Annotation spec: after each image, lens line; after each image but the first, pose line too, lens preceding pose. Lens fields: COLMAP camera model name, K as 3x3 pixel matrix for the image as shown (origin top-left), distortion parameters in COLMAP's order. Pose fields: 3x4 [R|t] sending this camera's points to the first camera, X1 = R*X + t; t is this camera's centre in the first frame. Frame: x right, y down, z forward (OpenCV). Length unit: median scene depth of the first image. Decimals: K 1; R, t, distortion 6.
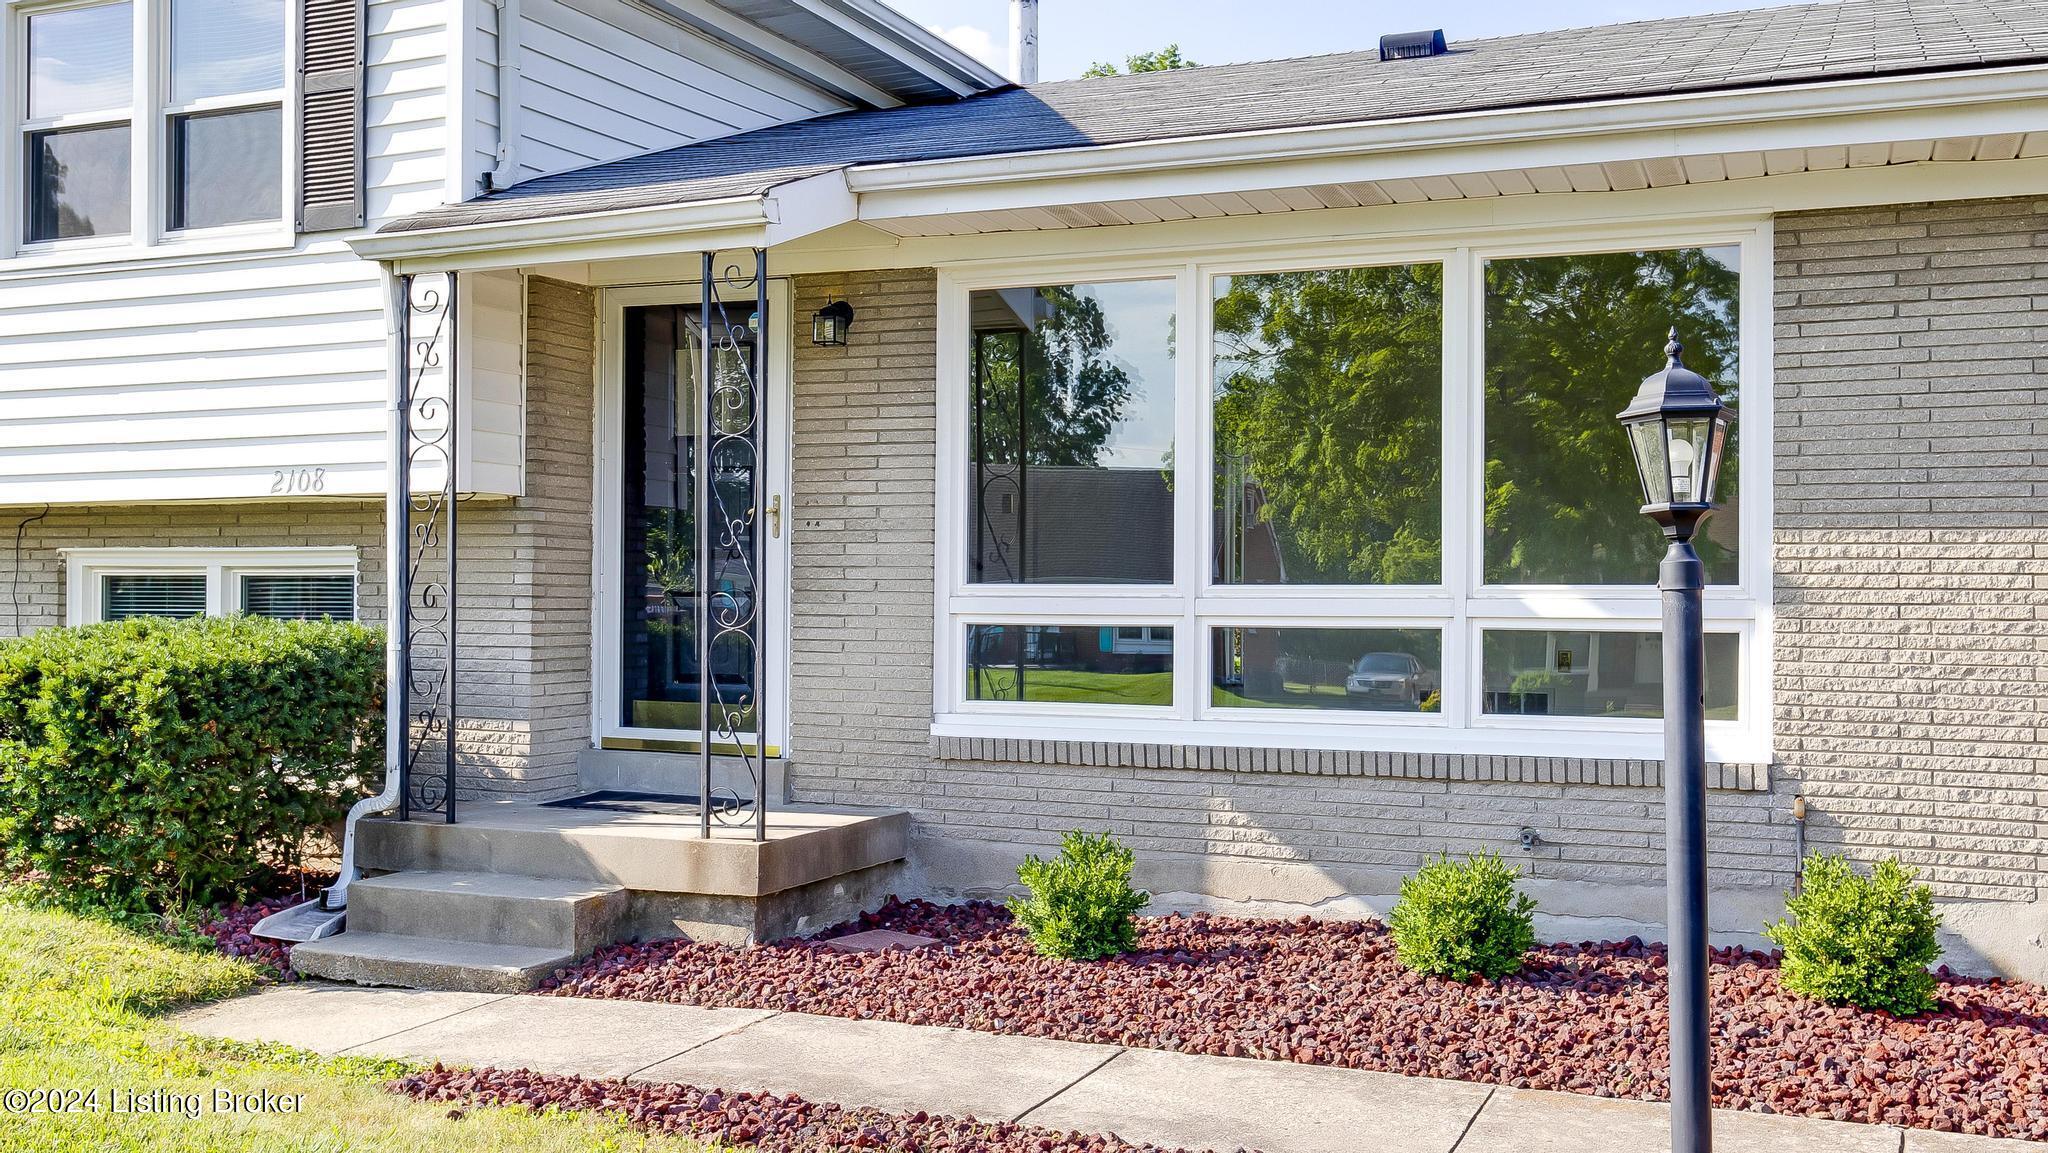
lens RADIAL K [[1944.1, 0, 995.9], [0, 1944.1, 537.4], [0, 0, 1]] dist [0.001762, 0.000000]
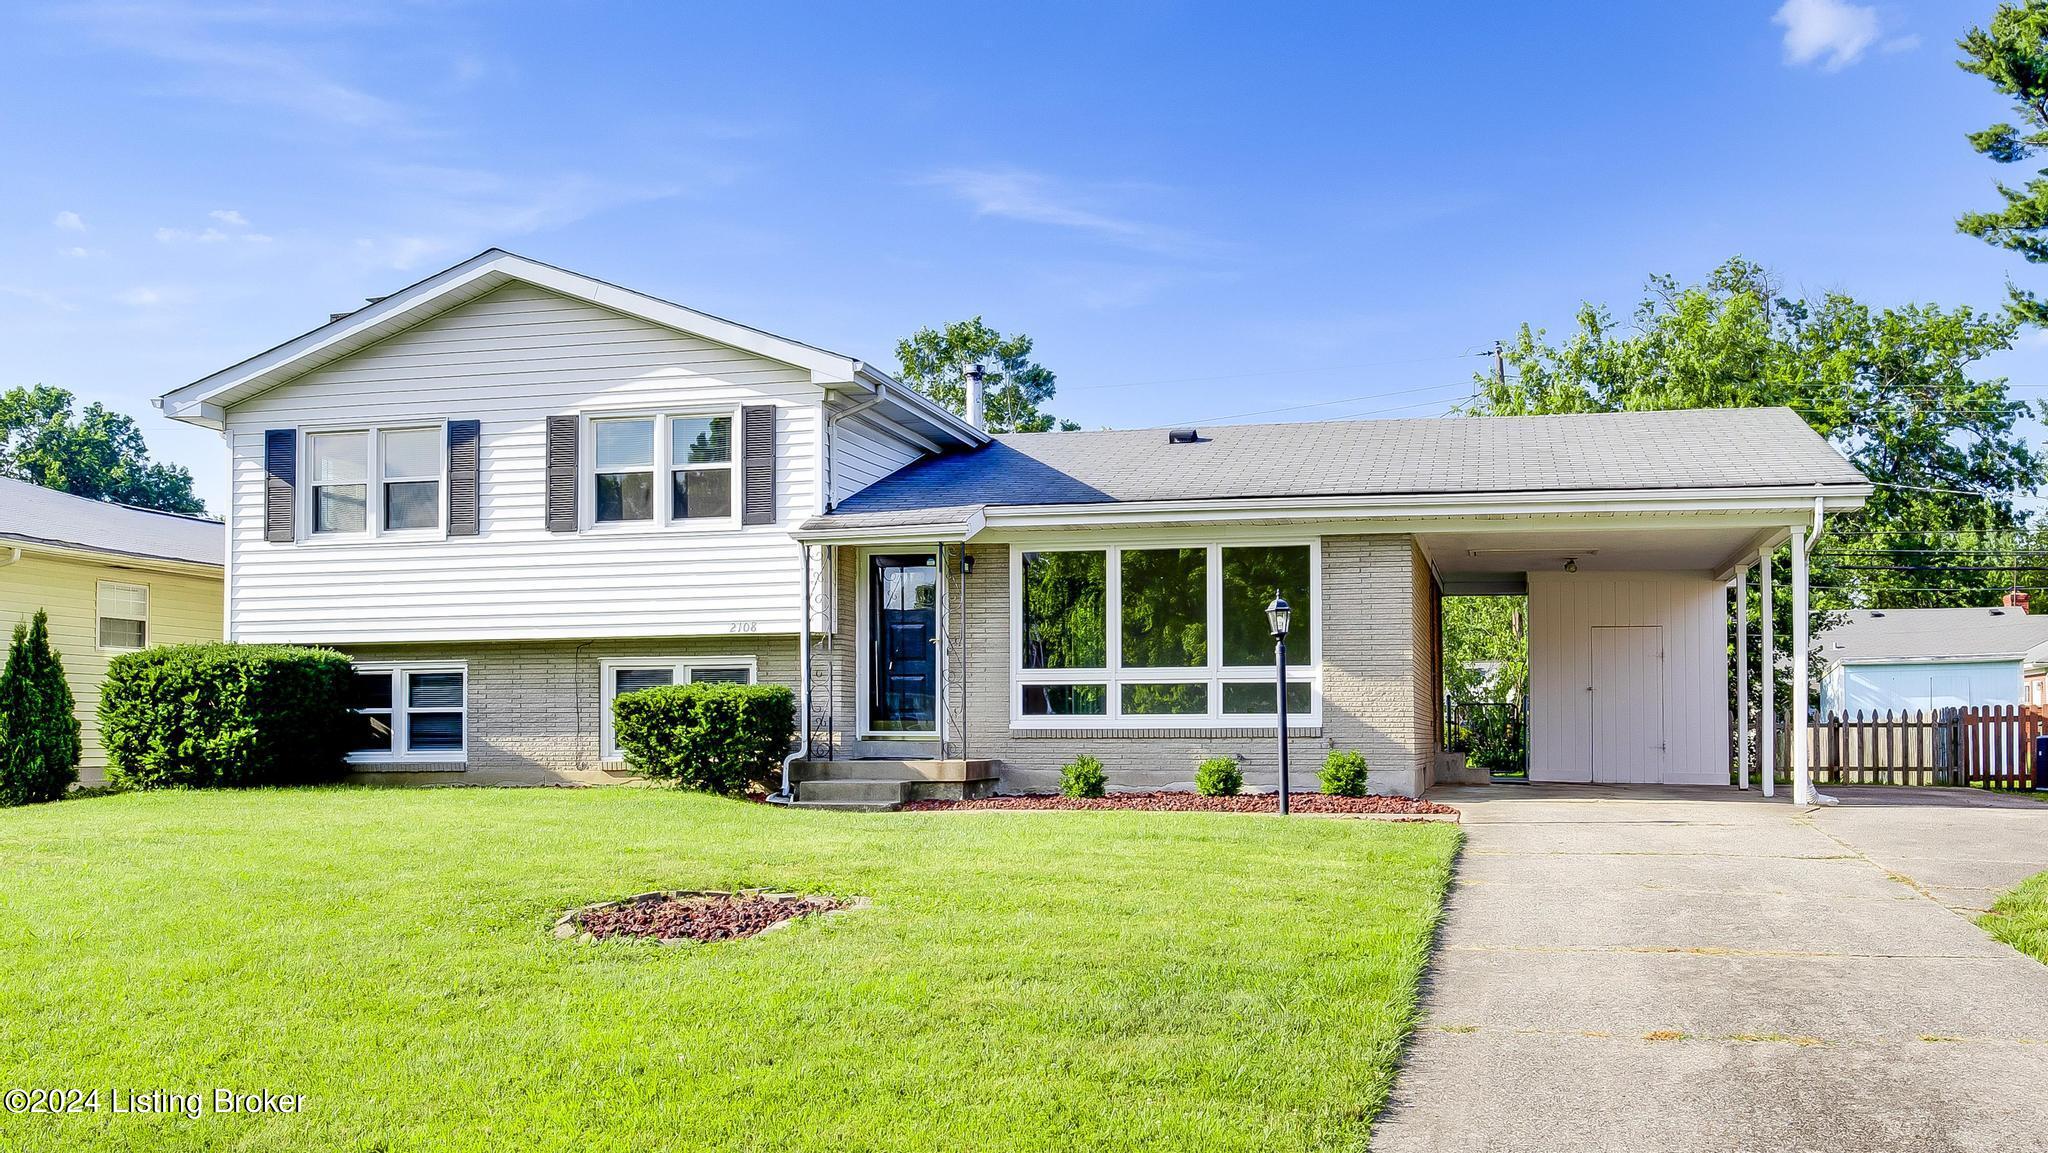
lens RADIAL K [[2129.2, 0, 1024.8], [0, 2129.2, 579.7], [0, 0, 1]] dist [-0.010283, 0.000000]
pose [[0.983108, 0.008407, 0.182832, -0.534168], [0.002134, 0.998350, -0.057381, 0.068901], [-0.183012, 0.056802, 0.981468, -1.770241]]
